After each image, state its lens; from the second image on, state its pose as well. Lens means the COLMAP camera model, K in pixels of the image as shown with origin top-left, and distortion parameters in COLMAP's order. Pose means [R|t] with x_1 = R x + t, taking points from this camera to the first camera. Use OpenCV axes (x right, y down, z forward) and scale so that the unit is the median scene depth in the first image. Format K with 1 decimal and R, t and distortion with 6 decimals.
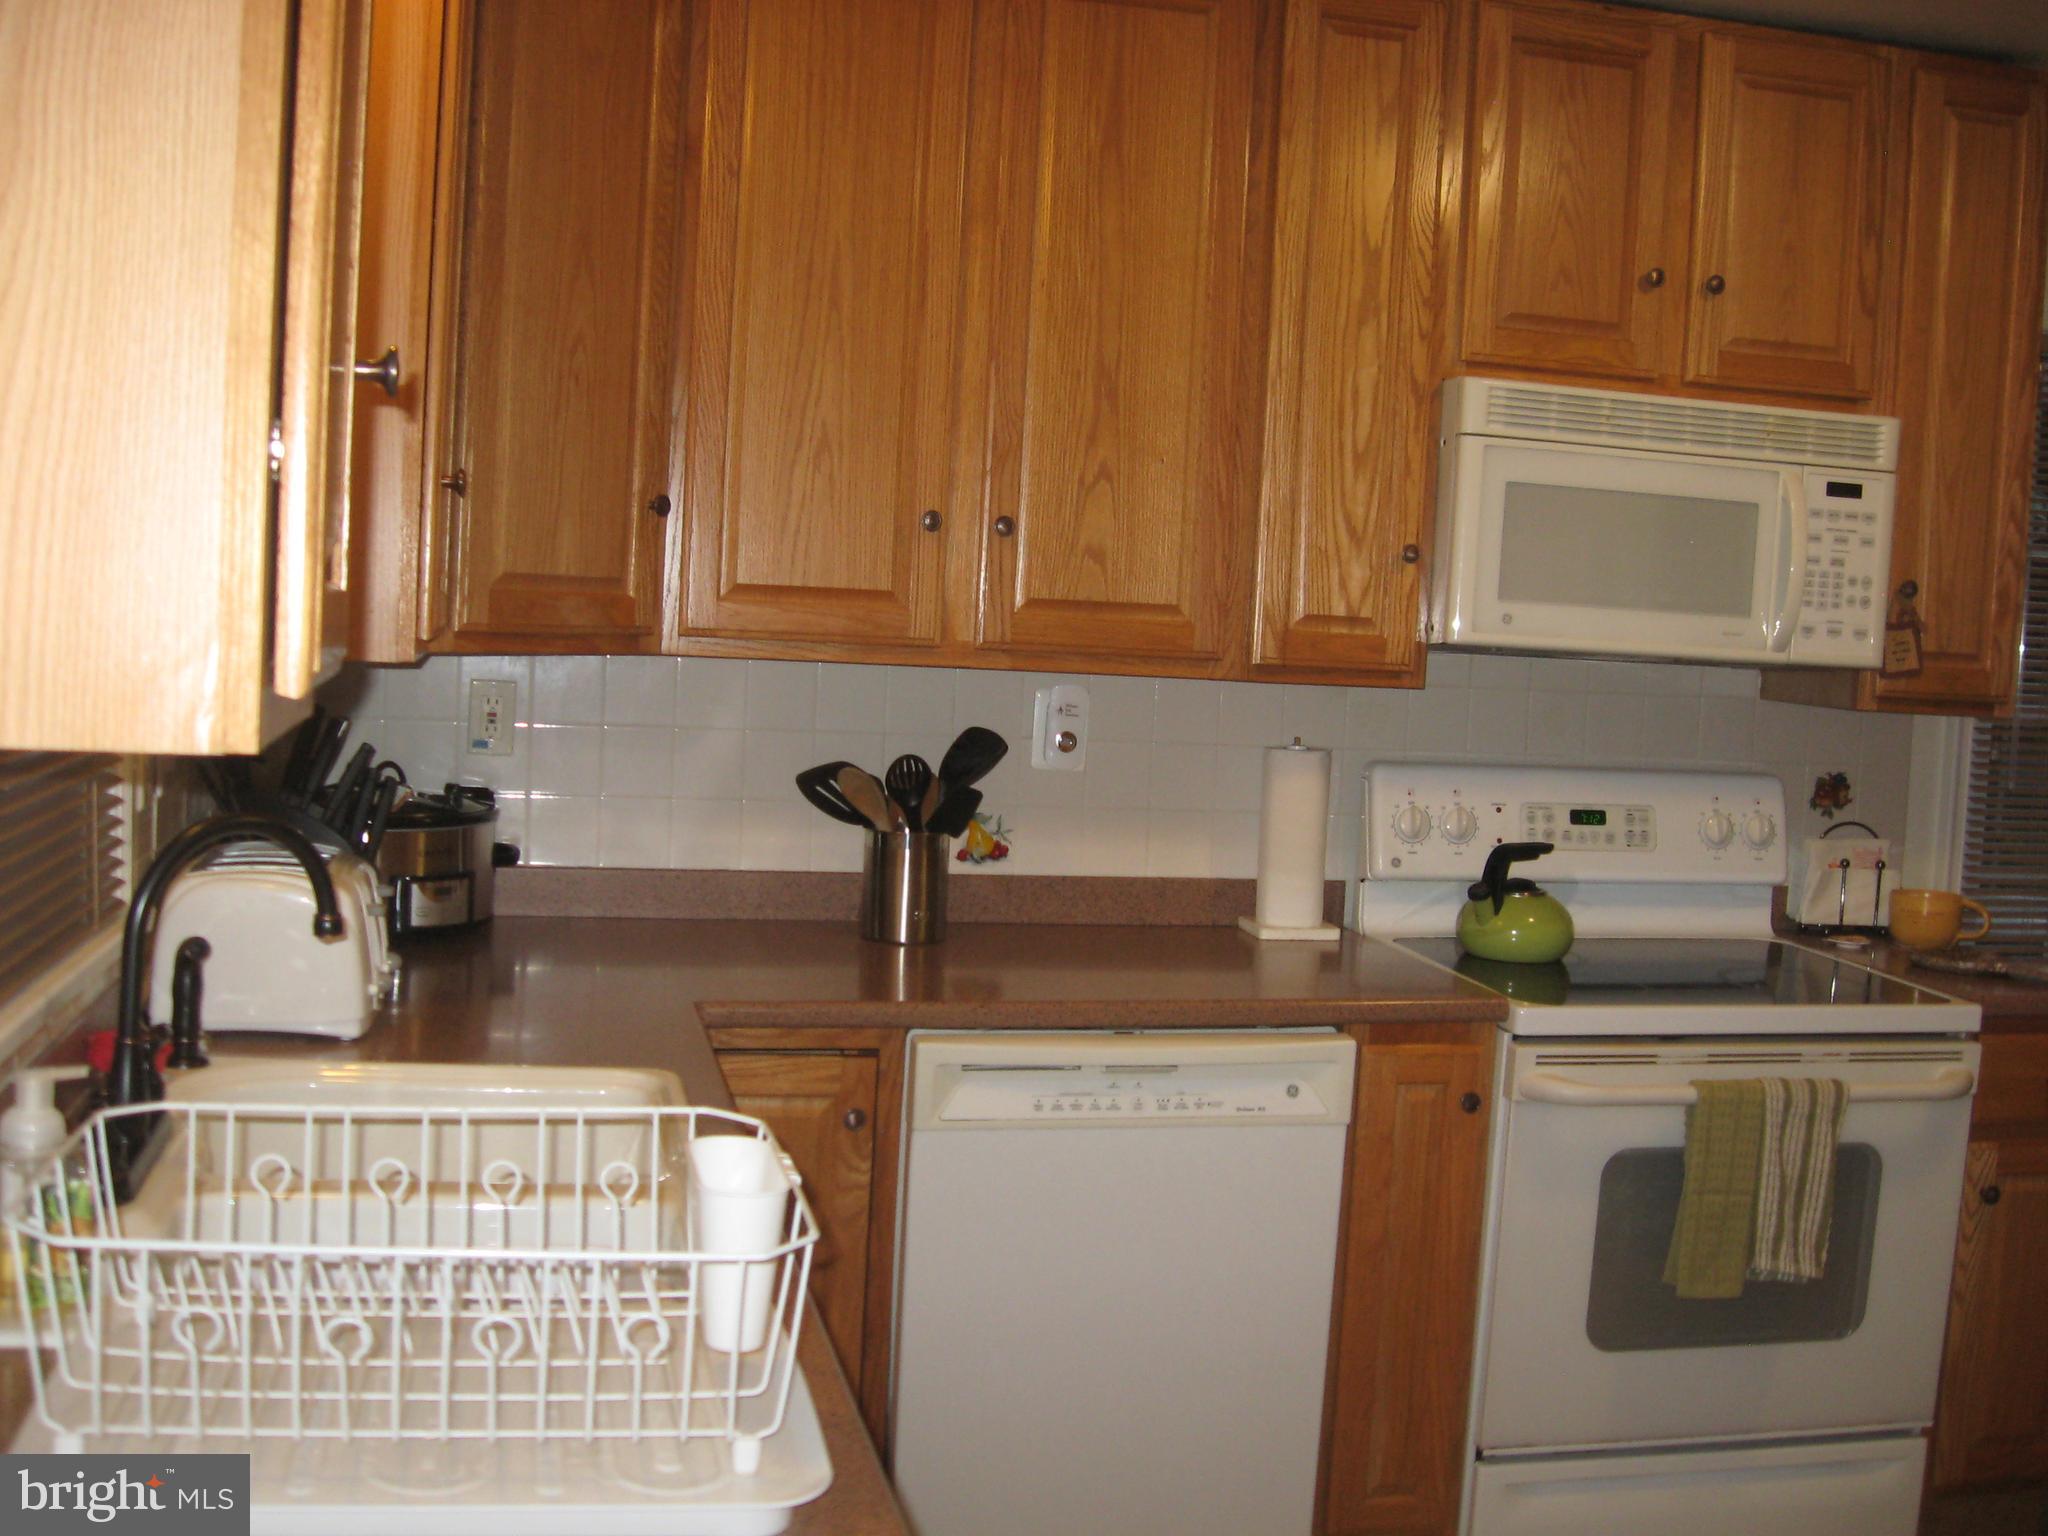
lens RADIAL K [[2108.4, 0, 1030.7], [0, 2108.4, 771.7], [0, 0, 1]] dist [-0.120776, 0.000000]
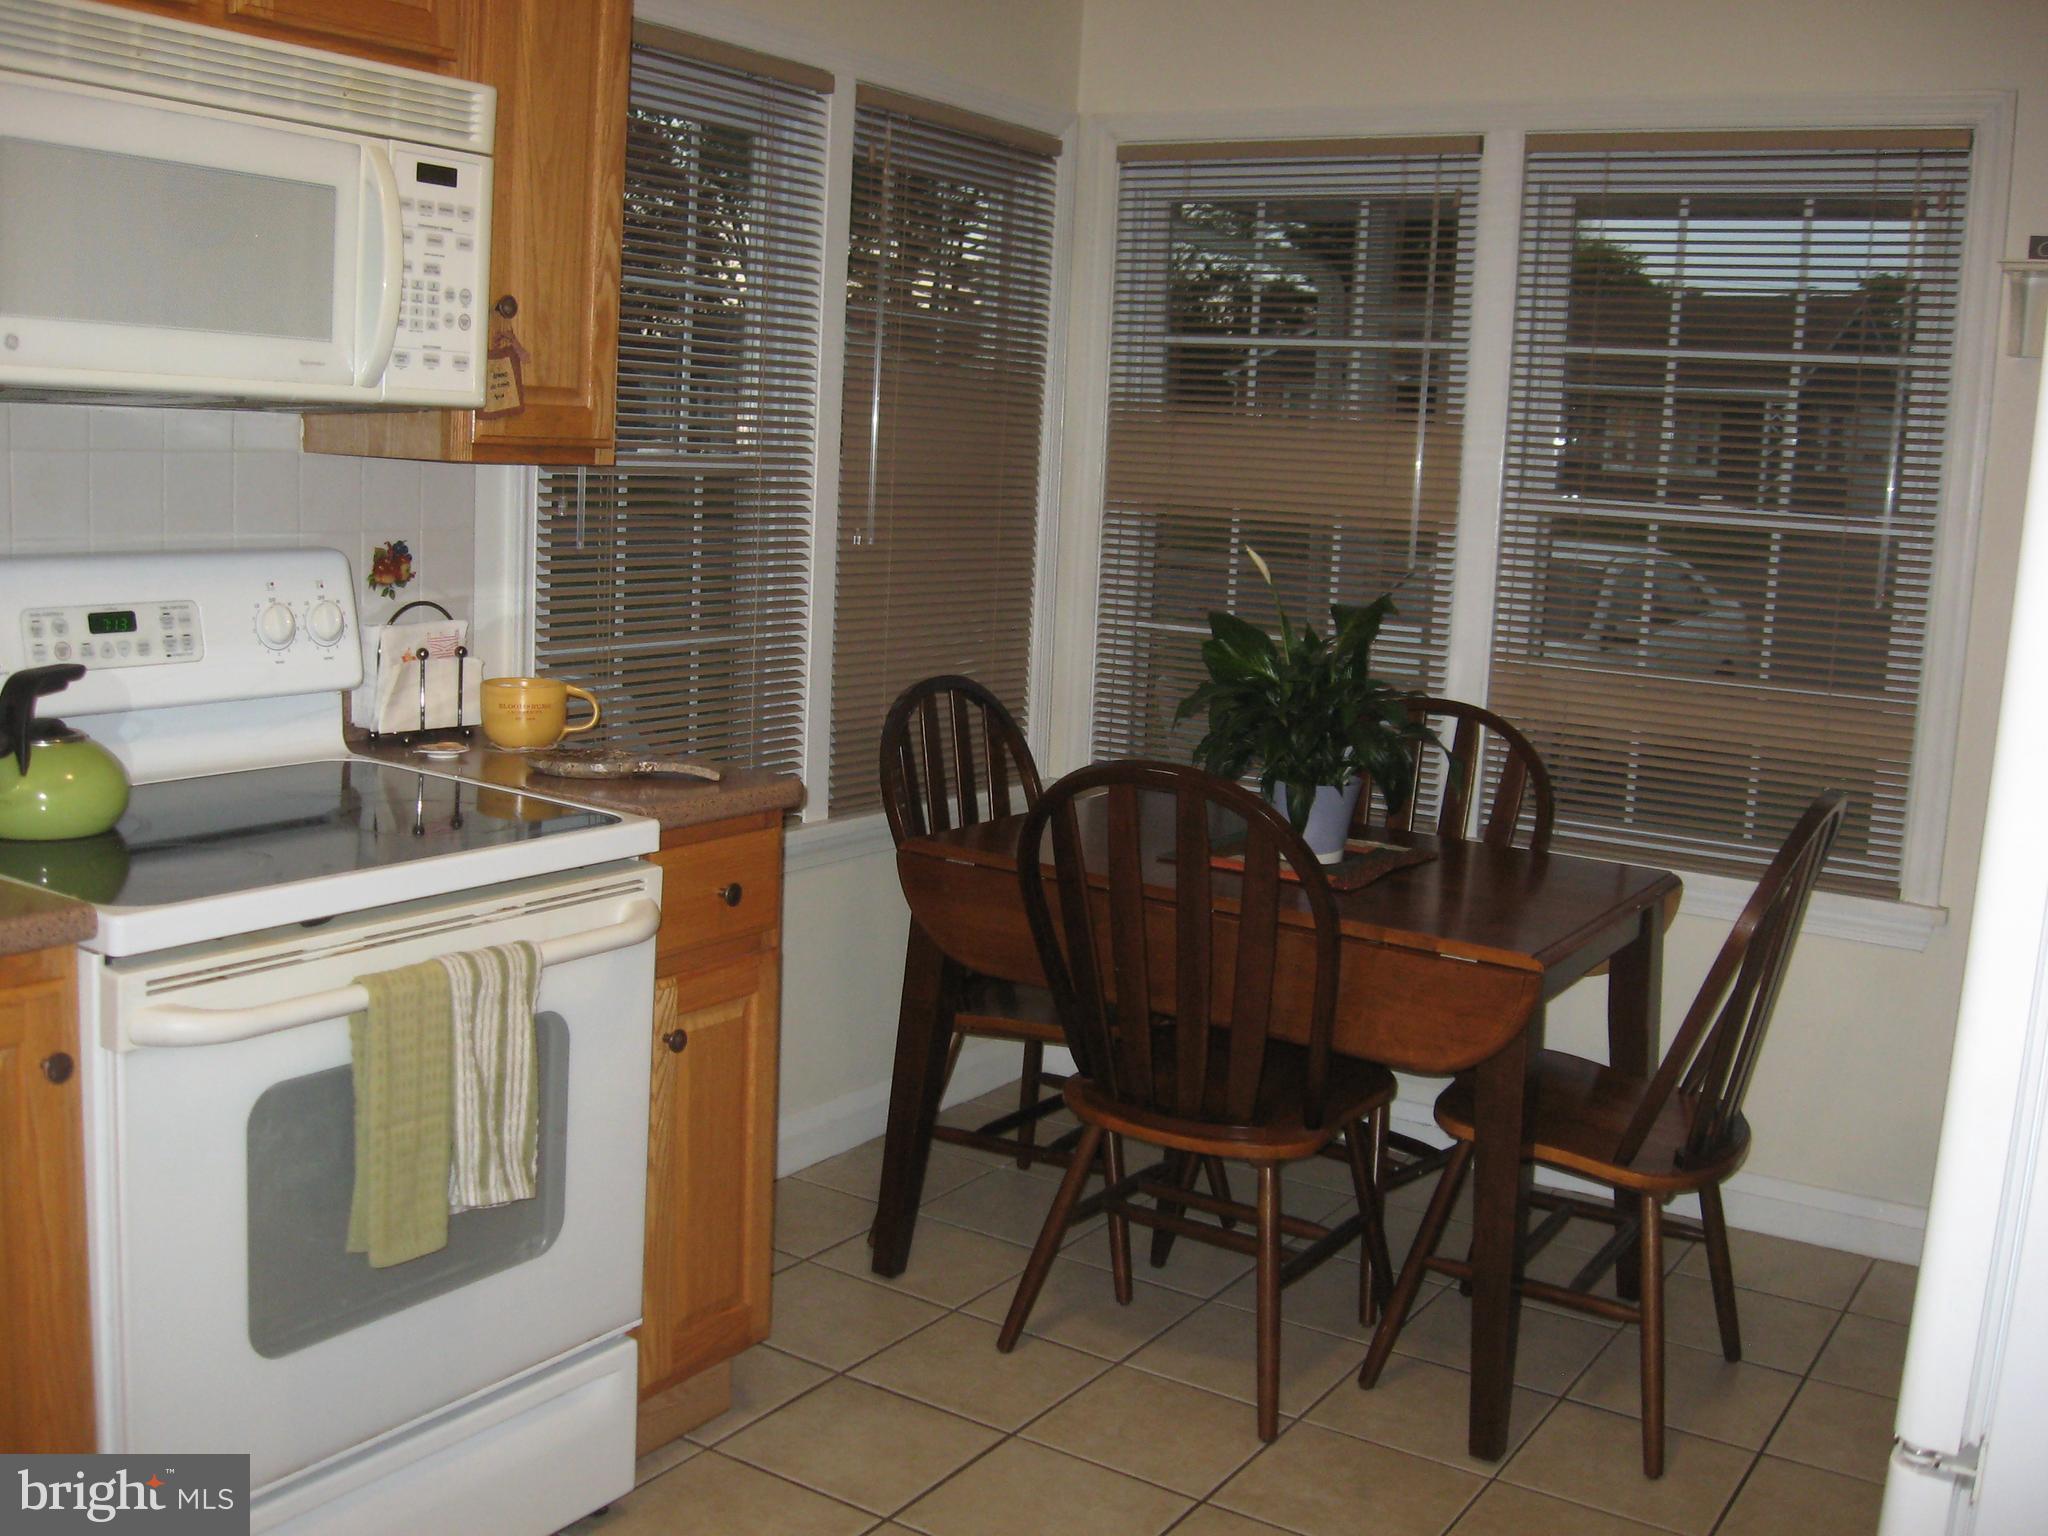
lens RADIAL K [[2108.4, 0, 1007.7], [0, 2108.4, 768.0], [0, 0, 1]] dist [-0.120776, 0.000000]
pose [[0.707768, -0.118968, 0.696356, -0.017811], [0.038520, 0.990751, 0.130112, -0.009482], [-0.705394, -0.065265, 0.705804, 0.291434]]
